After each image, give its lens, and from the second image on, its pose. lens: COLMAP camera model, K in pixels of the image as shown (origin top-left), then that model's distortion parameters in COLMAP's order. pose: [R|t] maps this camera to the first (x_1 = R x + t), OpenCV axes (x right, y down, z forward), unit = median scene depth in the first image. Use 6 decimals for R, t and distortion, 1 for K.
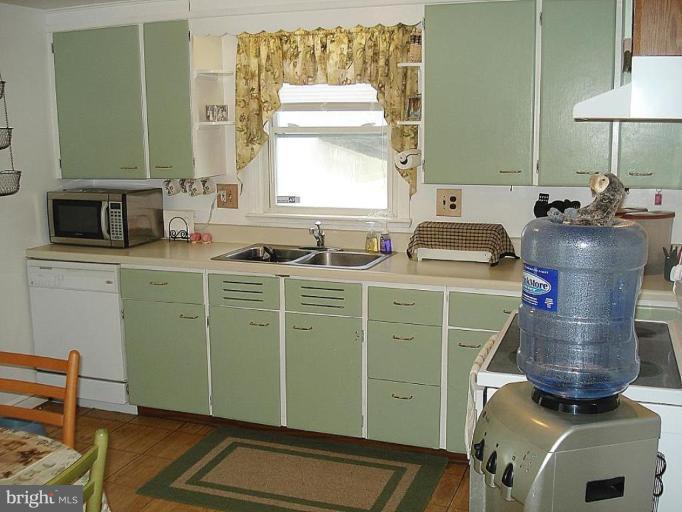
lens RADIAL K [[753.8, 0, 341.6], [0, 753.8, 256.0], [0, 0, 1]] dist [-0.105326, 0.000000]
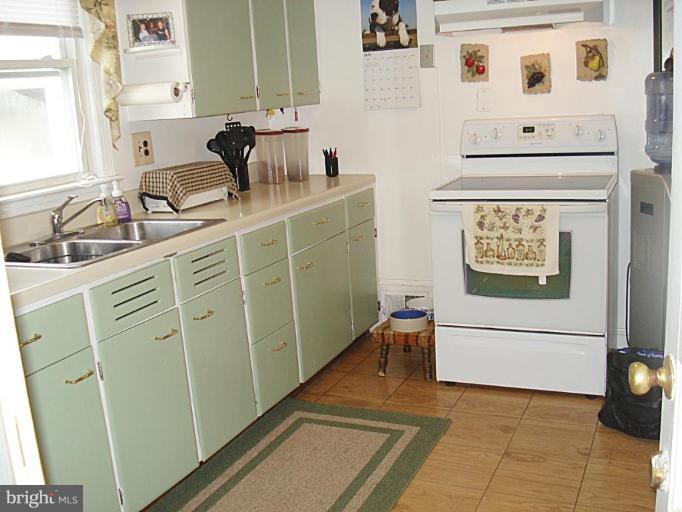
lens RADIAL K [[753.8, 0, 341.1], [0, 753.8, 256.3], [0, 0, 1]] dist [-0.105326, 0.000000]
pose [[0.094204, -0.216419, 0.971745, -0.752199], [0.233264, 0.953713, 0.189789, -0.069263], [-0.967839, 0.208794, 0.140327, 0.760868]]
